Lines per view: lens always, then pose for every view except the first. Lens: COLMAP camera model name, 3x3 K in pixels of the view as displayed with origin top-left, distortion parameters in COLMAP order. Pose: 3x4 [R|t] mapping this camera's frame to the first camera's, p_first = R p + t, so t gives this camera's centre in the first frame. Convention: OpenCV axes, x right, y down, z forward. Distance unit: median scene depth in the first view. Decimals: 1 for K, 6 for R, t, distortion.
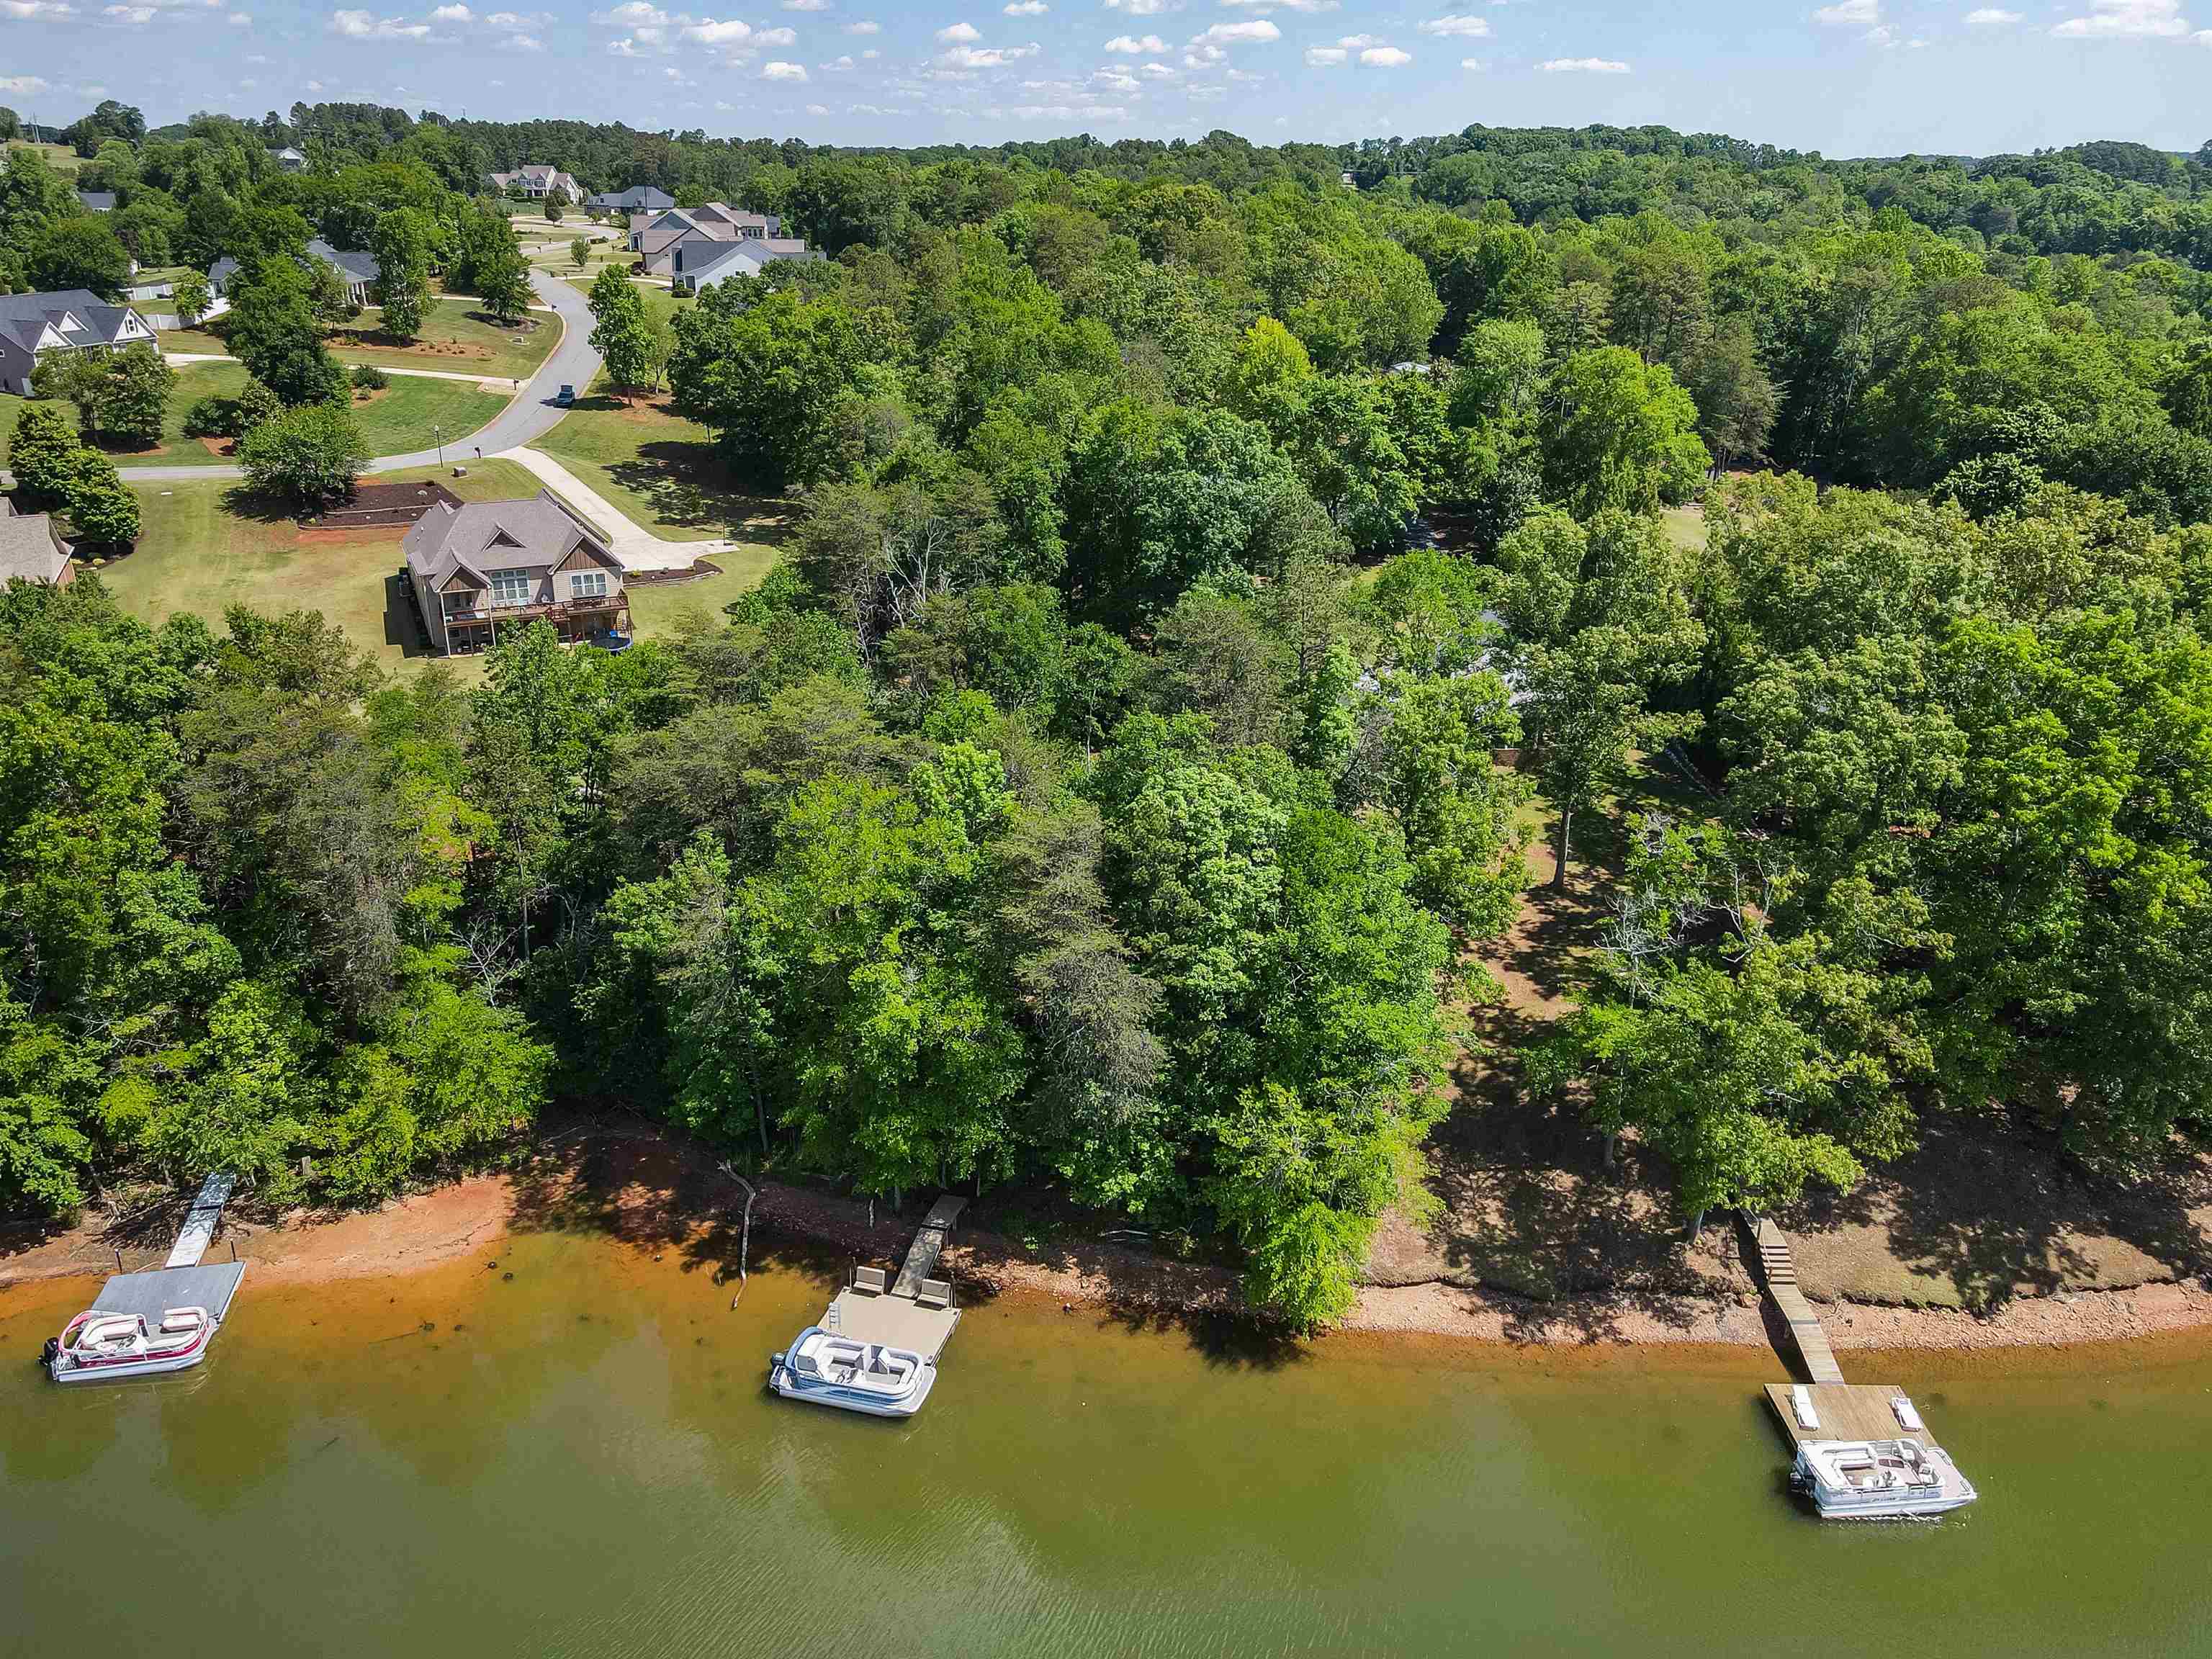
lens RADIAL K [[1608.2, 0, 1113.3], [0, 1608.2, 832.9], [0, 0, 1]] dist [0.017107, 0.003185]
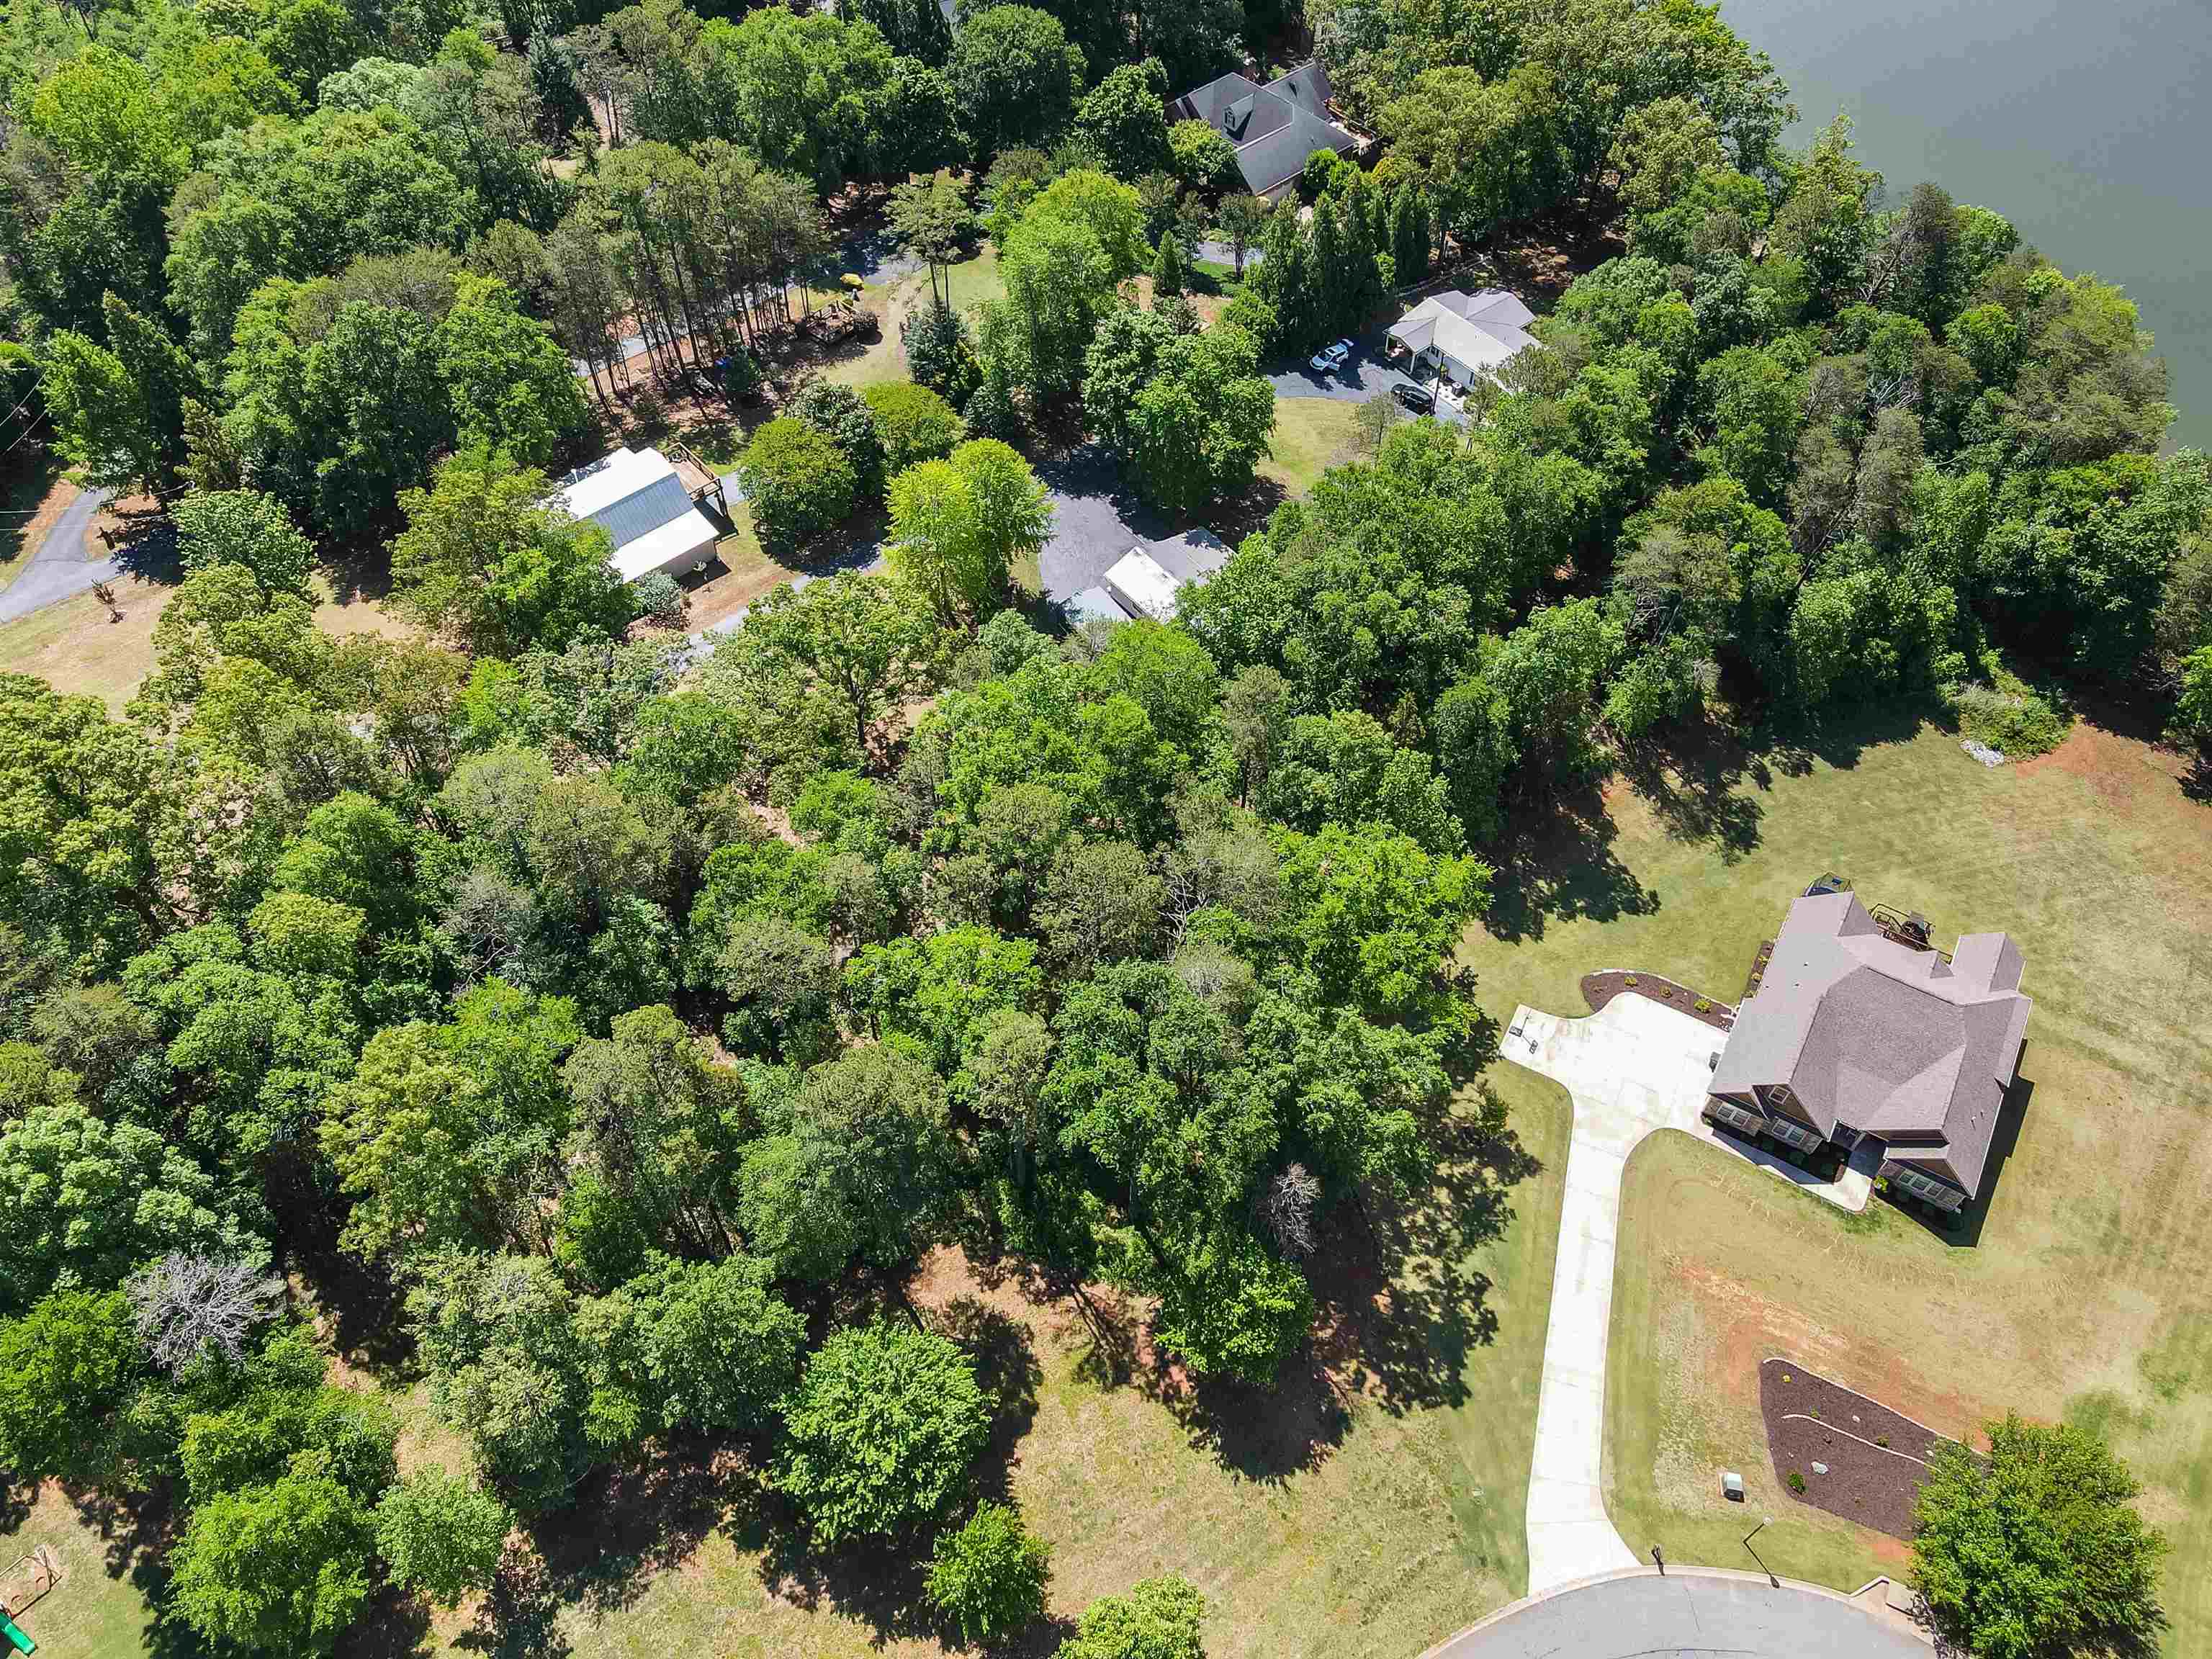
lens RADIAL K [[1608.2, 0, 1096.5], [0, 1608.2, 822.6], [0, 0, 1]] dist [0.017107, 0.003185]
pose [[-0.539157, -0.663249, 0.519048, -0.979873], [0.326622, 0.403397, 0.854745, -1.950389], [-0.776291, 0.630374, -0.000863, 2.373870]]
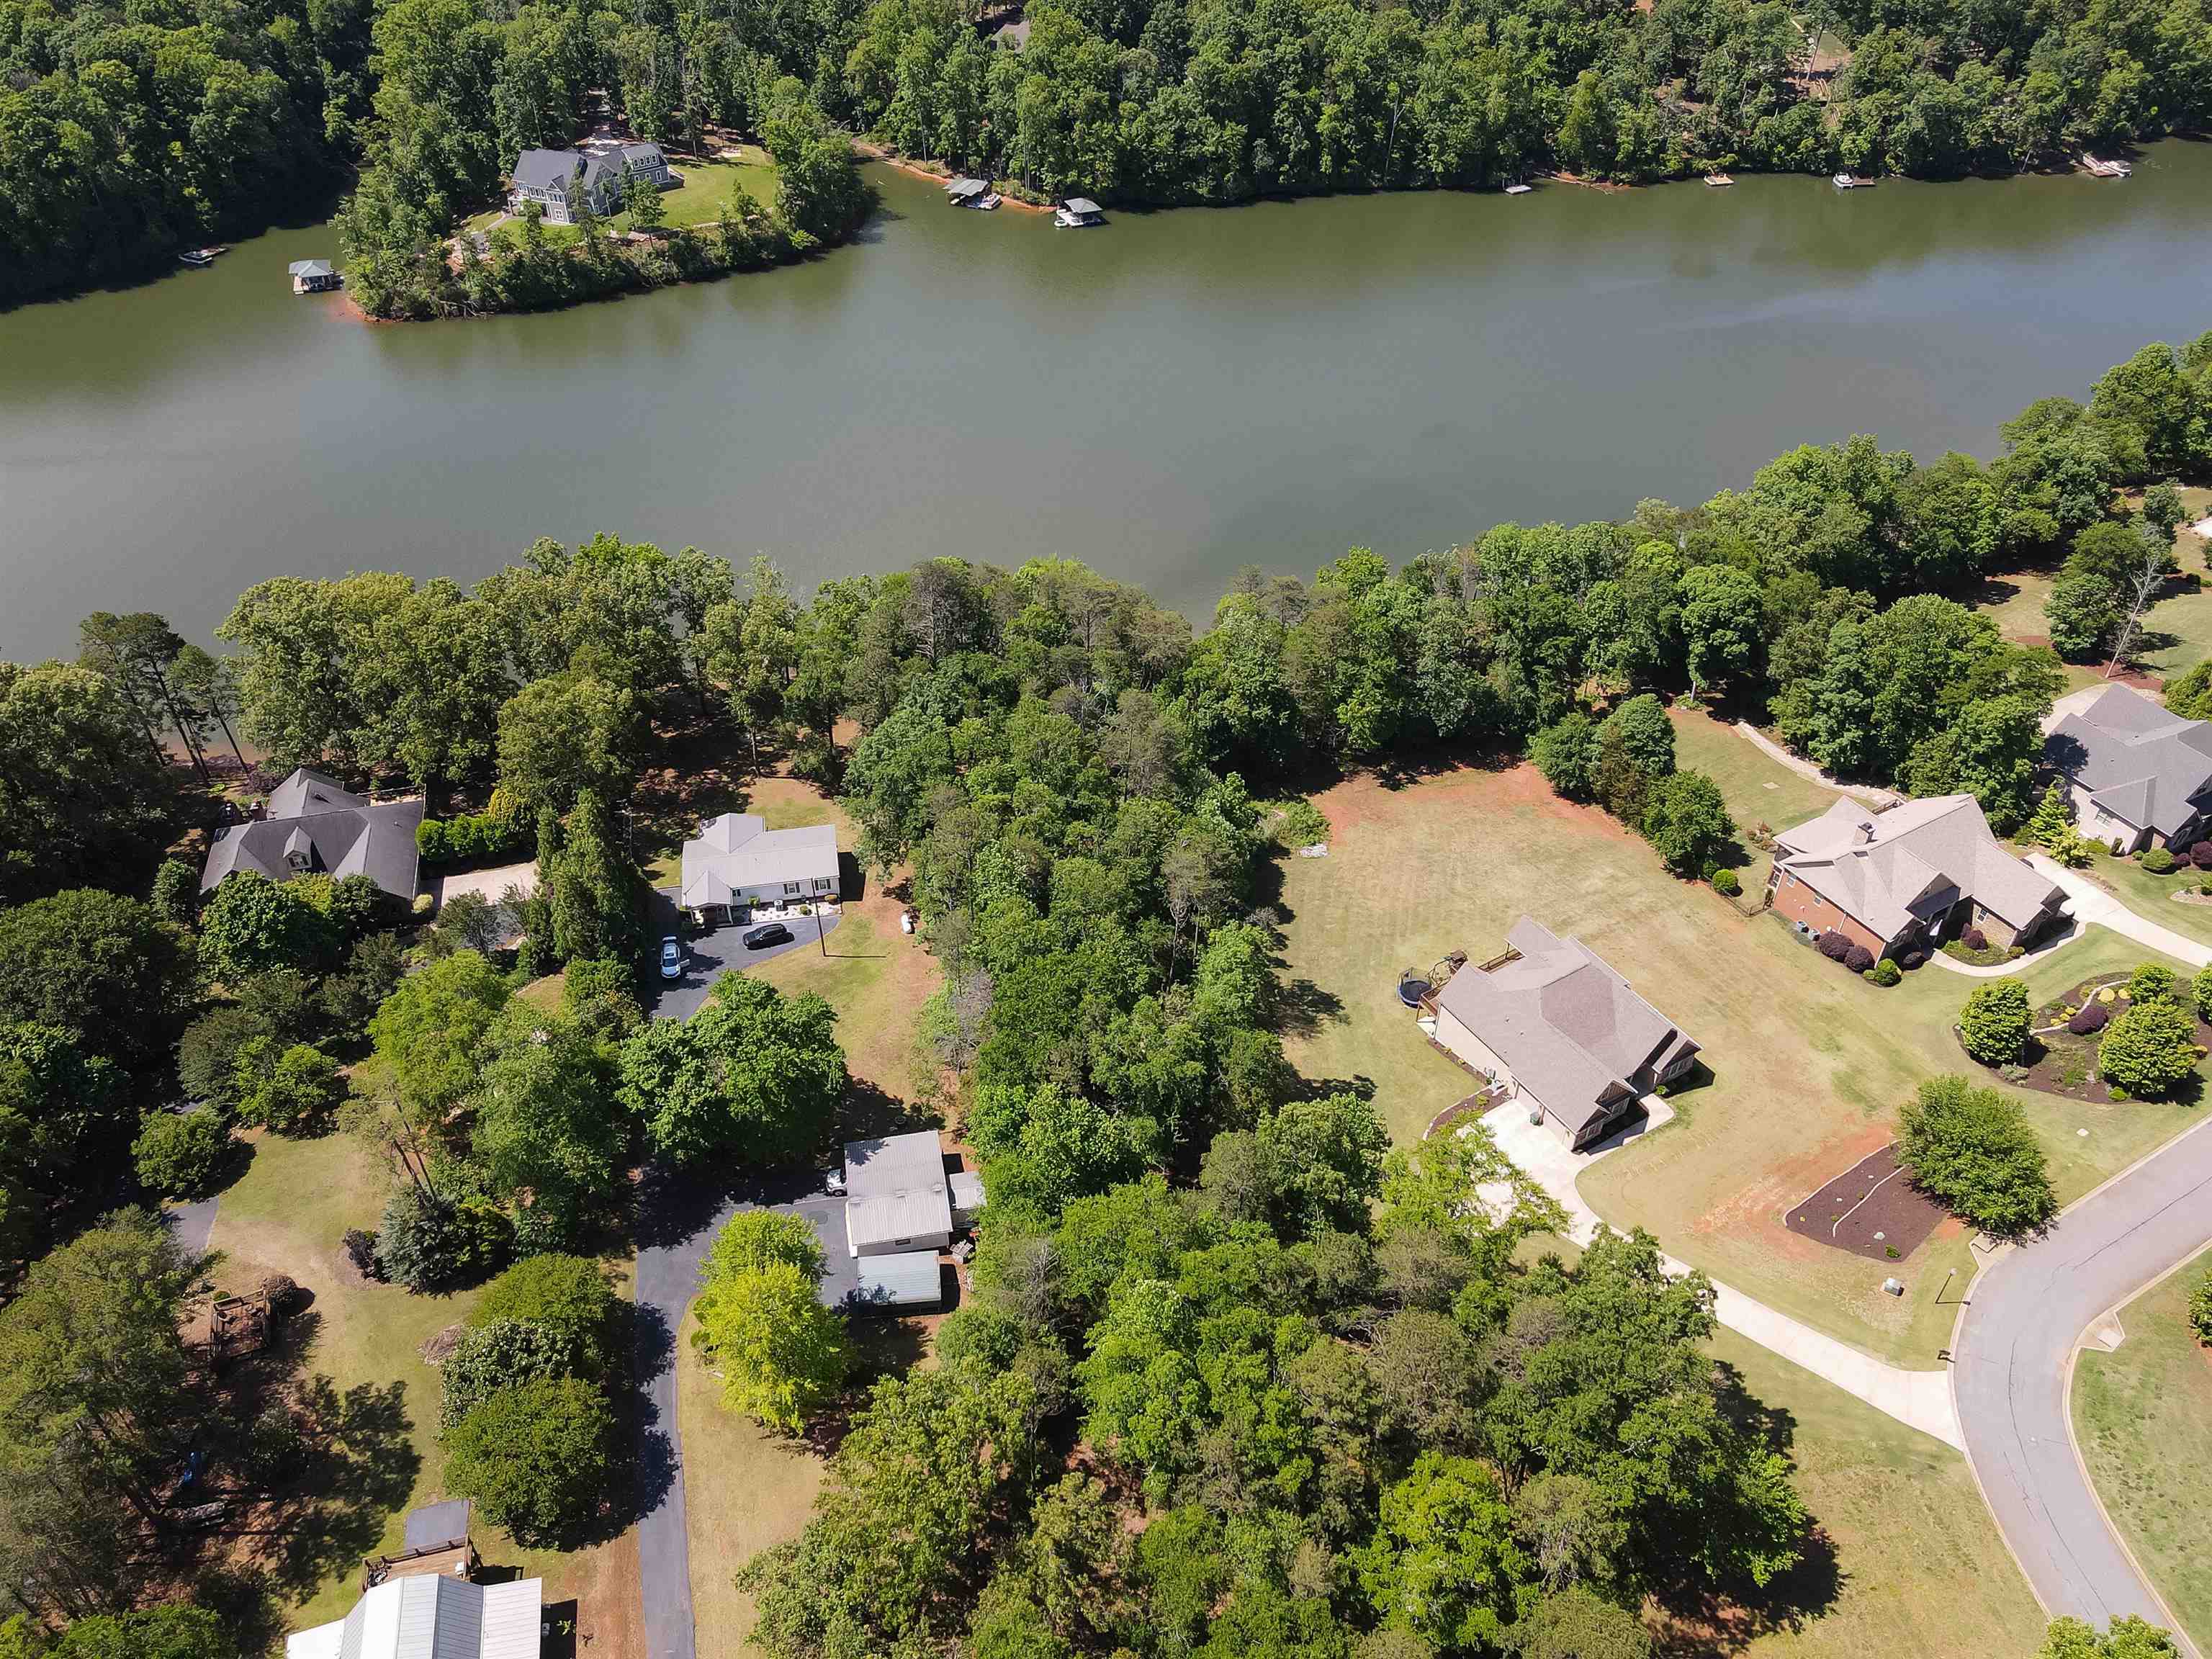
lens RADIAL K [[1608.2, 0, 1101.6], [0, 1608.2, 807.3], [0, 0, 1]] dist [0.017107, 0.003185]
pose [[-0.996076, 0.050607, -0.072600, -0.000686], [-0.039305, 0.482021, 0.875278, -2.230809], [0.079290, 0.874697, -0.478140, 2.622967]]
